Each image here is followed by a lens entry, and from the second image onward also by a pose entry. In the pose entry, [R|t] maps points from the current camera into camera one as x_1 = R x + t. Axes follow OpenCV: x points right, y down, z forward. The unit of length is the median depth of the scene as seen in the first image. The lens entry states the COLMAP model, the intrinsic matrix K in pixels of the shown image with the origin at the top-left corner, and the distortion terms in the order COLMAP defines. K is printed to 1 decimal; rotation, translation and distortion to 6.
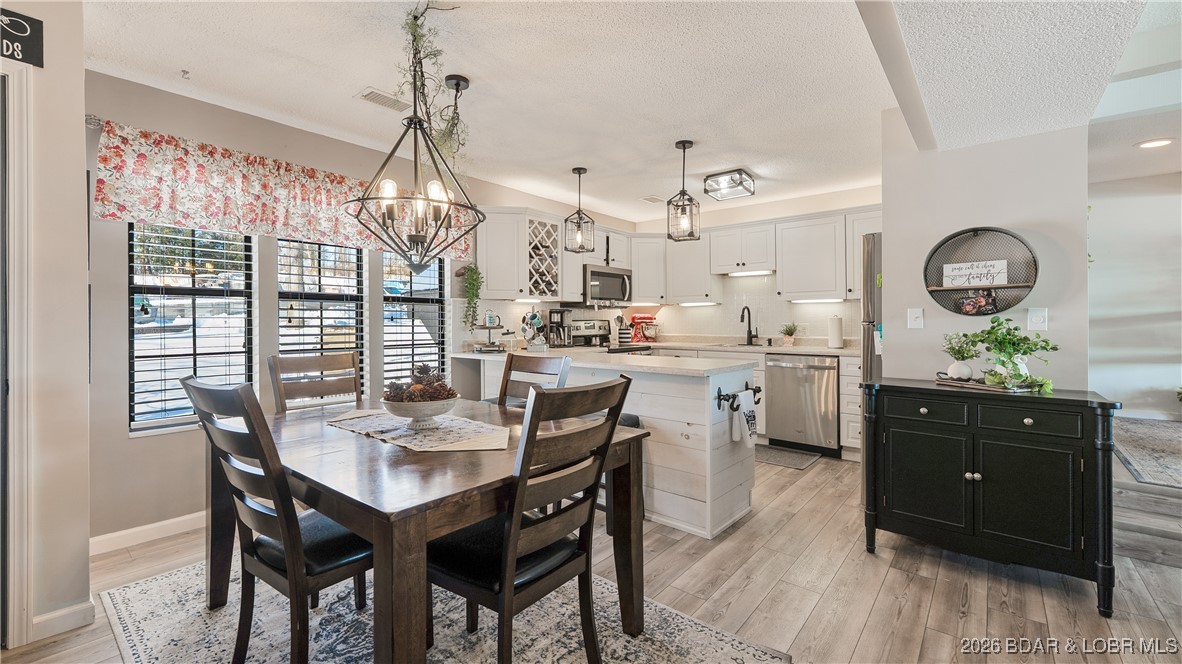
lens RADIAL K [[479.2, 0, 576.6], [0, 479.2, 310.0], [0, 0, 1]] dist [0.003093, -0.000710]
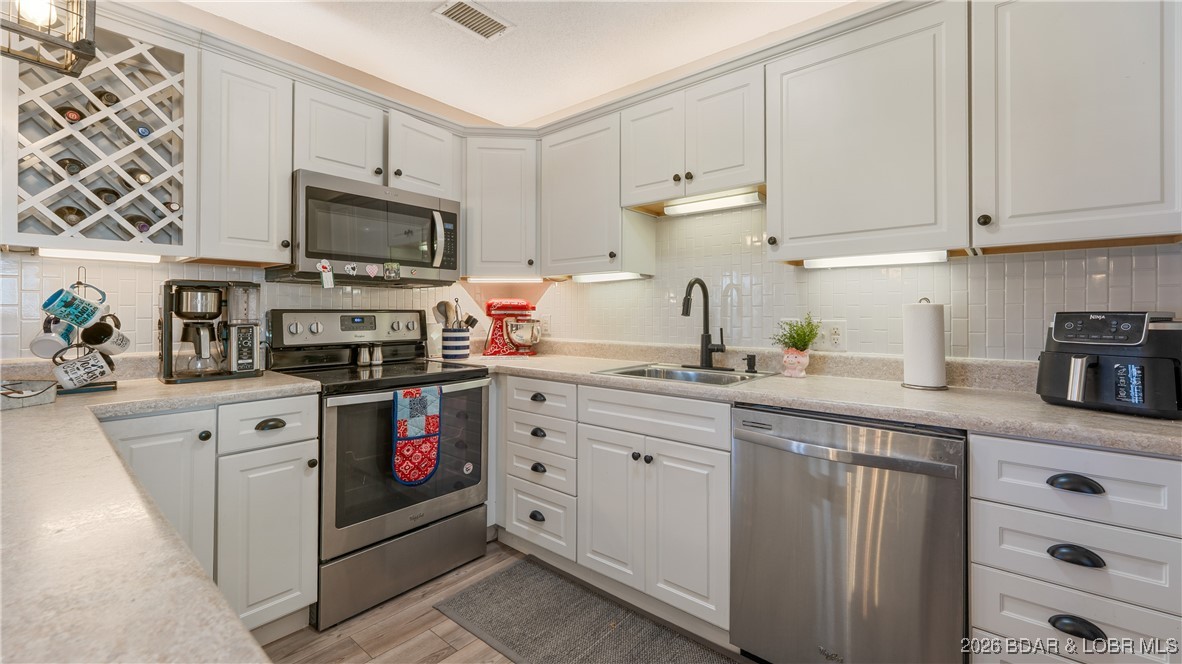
lens RADIAL K [[479.2, 0, 586.2], [0, 479.2, 305.5], [0, 0, 1]] dist [0.003093, -0.000710]
pose [[0.999951, 0.004045, 0.009020, 0.264028], [-0.004097, 0.999975, 0.005716, 0.014885], [-0.008997, -0.005753, 0.999943, 0.603208]]
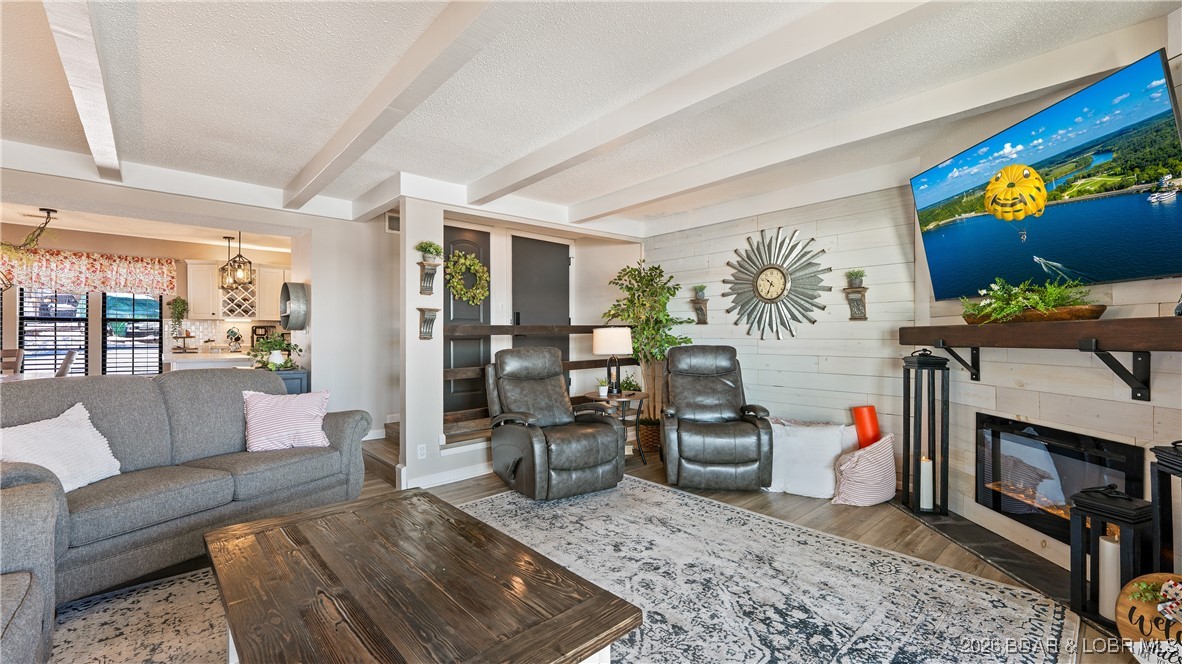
lens RADIAL K [[479.2, 0, 594.4], [0, 479.2, 336.8], [0, 0, 1]] dist [0.003093, -0.000710]
pose [[0.993984, -0.001814, -0.109513, 1.150201], [0.003555, 0.999870, 0.015702, 0.012799], [0.109470, -0.015997, 0.993861, -0.374722]]
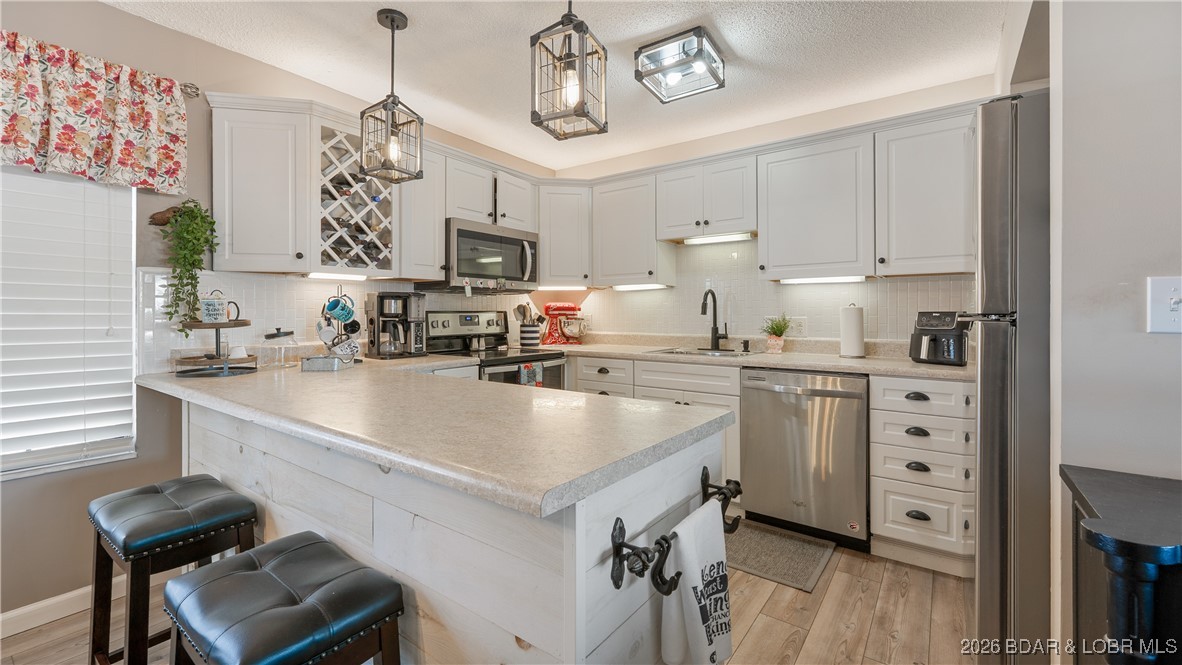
lens RADIAL K [[479.2, 0, 580.4], [0, 479.2, 306.5], [0, 0, 1]] dist [0.003093, -0.000710]
pose [[0.997482, 0.002267, 0.070887, 0.143151], [-0.002896, 0.999957, 0.008782, 0.009929], [-0.070864, -0.008965, 0.997446, 0.393513]]
